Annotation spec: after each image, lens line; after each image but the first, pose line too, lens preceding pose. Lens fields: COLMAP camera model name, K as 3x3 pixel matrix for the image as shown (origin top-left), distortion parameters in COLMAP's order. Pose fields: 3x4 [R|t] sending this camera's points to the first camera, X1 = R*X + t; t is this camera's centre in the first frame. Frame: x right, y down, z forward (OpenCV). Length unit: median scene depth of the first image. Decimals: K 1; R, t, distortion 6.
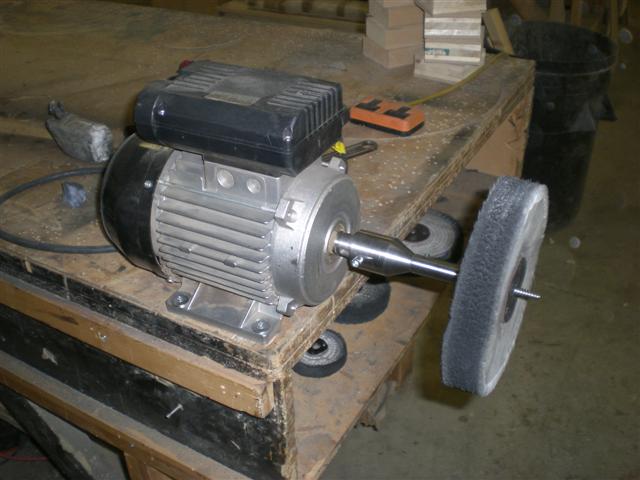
lens RADIAL K [[733.5, 0, 319.4], [0, 733.5, 238.3], [0, 0, 1]] dist [-0.123594, 0.000000]
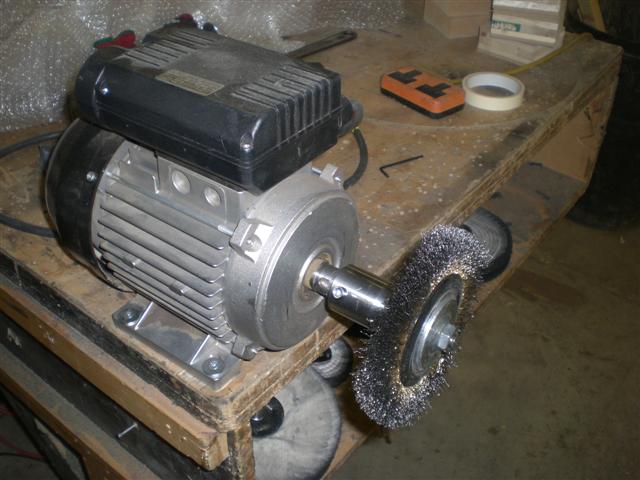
lens RADIAL K [[733.5, 0, 319.7], [0, 733.5, 240.4], [0, 0, 1]] dist [-0.123594, 0.000000]
pose [[0.989072, 0.115613, -0.091491, 0.083802], [-0.108305, 0.990797, 0.081188, -0.085851], [0.100035, -0.070392, 0.992491, 0.204531]]
